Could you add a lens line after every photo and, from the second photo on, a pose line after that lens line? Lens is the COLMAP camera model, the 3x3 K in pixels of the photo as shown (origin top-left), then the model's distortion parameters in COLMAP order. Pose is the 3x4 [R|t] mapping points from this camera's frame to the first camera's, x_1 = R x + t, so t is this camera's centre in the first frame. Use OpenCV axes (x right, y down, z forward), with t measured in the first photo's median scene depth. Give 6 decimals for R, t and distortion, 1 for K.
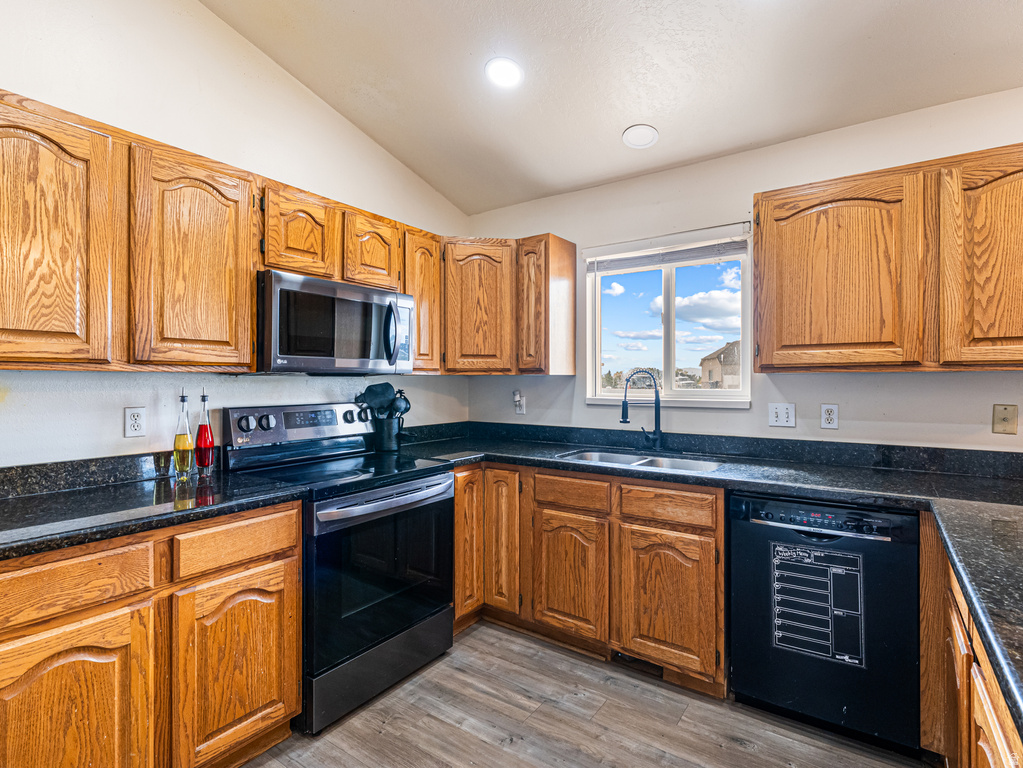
lens RADIAL K [[533.1, 0, 511.4], [0, 533.1, 383.9], [0, 0, 1]] dist [0.007193, 0.001042]
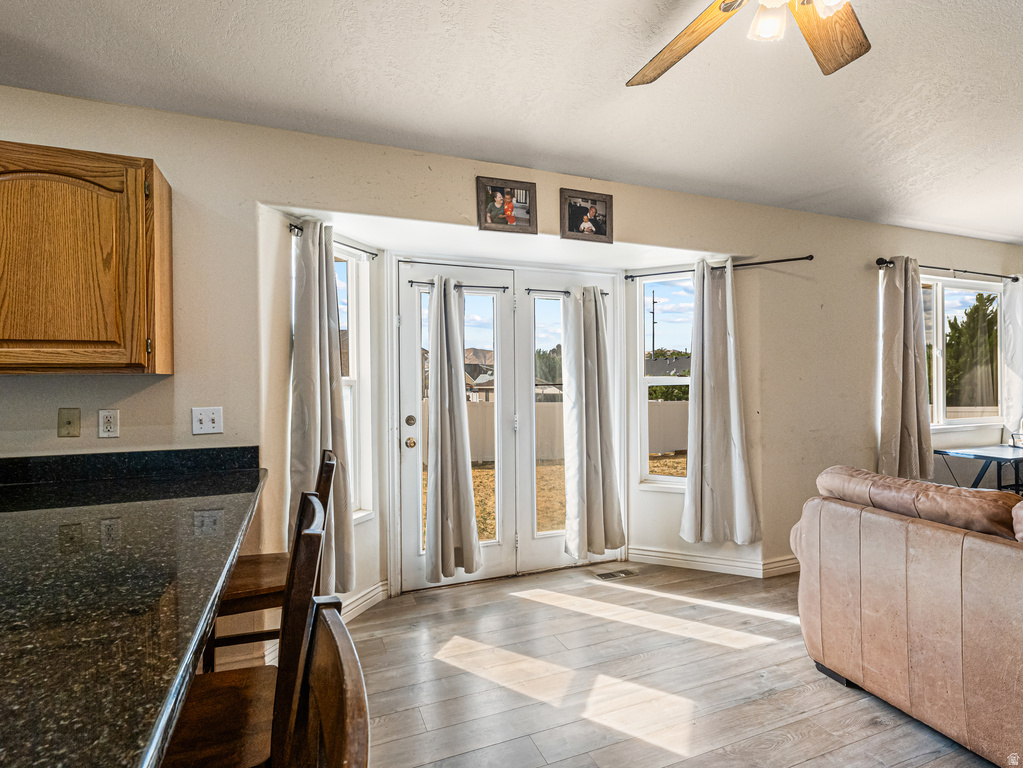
lens RADIAL K [[598.2, 0, 510.4], [0, 598.2, 385.4], [0, 0, 1]] dist [0.019237, 0.000243]
pose [[0.523711, -0.010657, 0.851829, 0.168886], [0.012469, 0.999911, 0.004843, 0.000648], [-0.851805, 0.008085, 0.523797, -0.124853]]
